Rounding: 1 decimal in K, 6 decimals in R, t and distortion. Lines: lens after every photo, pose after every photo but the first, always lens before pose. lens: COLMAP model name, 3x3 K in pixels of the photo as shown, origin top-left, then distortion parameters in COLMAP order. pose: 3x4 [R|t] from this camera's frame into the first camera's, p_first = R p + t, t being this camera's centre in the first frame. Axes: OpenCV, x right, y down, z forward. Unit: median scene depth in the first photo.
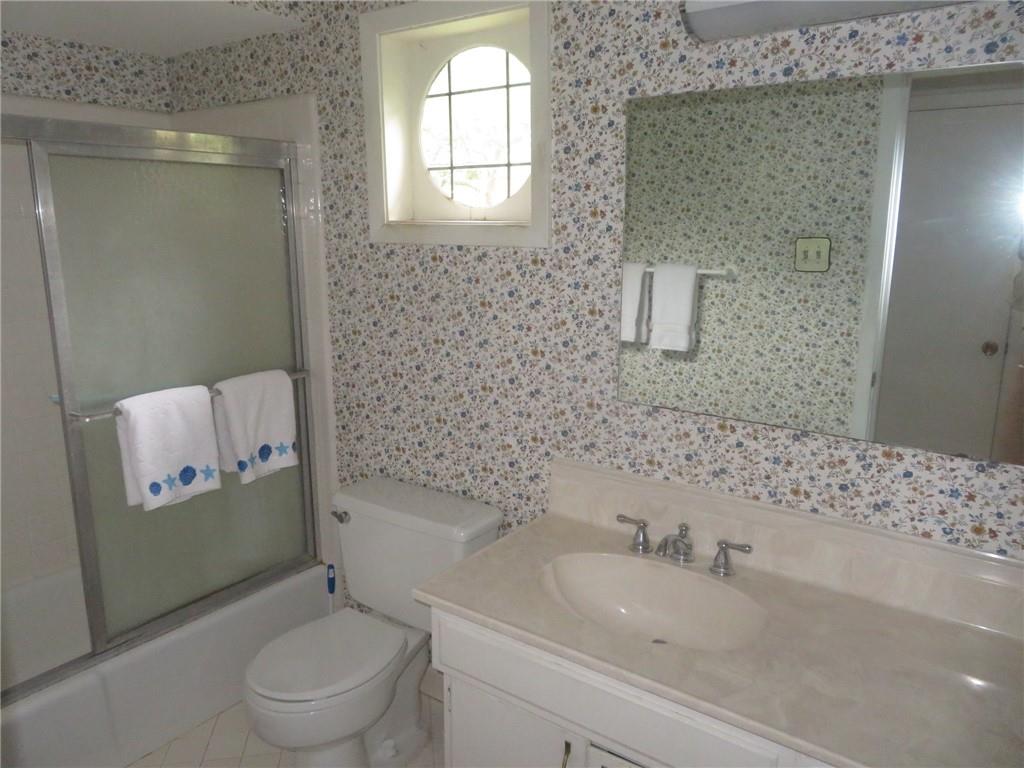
lens RADIAL K [[736.6, 0, 512.6], [0, 736.6, 385.4], [0, 0, 1]] dist [0.013941, -0.006832]
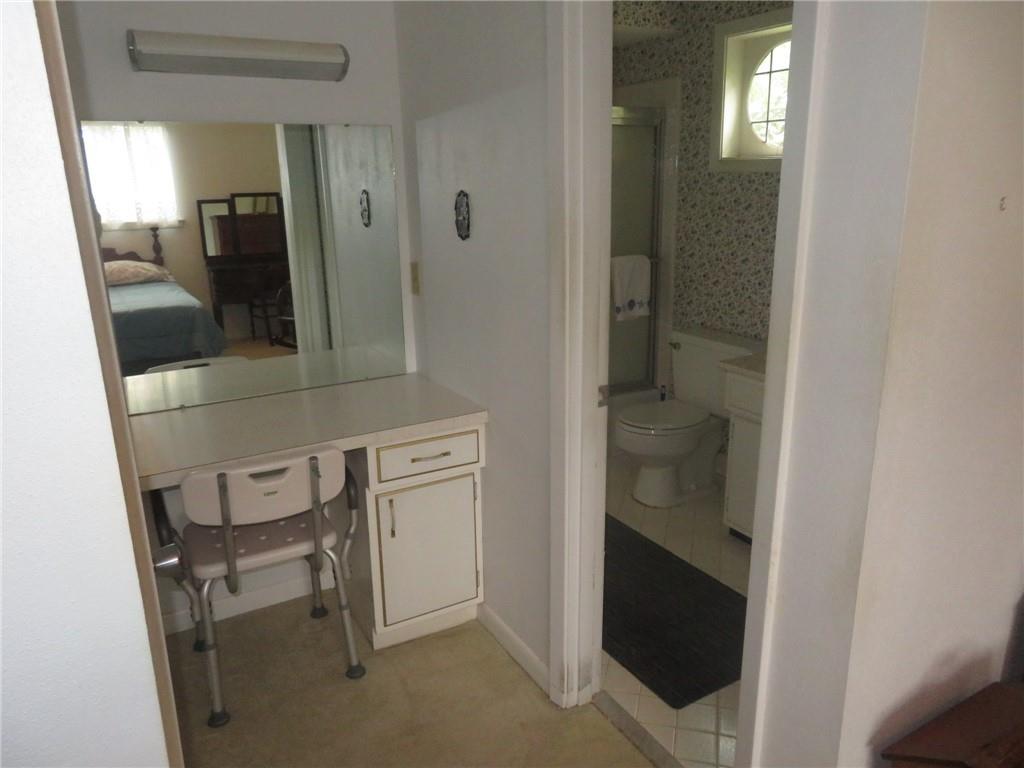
lens RADIAL K [[736.6, 0, 509.1], [0, 736.6, 380.9], [0, 0, 1]] dist [0.013941, -0.006832]
pose [[0.907375, 0.096811, -0.409022, 0.103733], [-0.065381, 0.993777, 0.090176, 0.129203], [0.415207, -0.055081, 0.908058, -0.606321]]
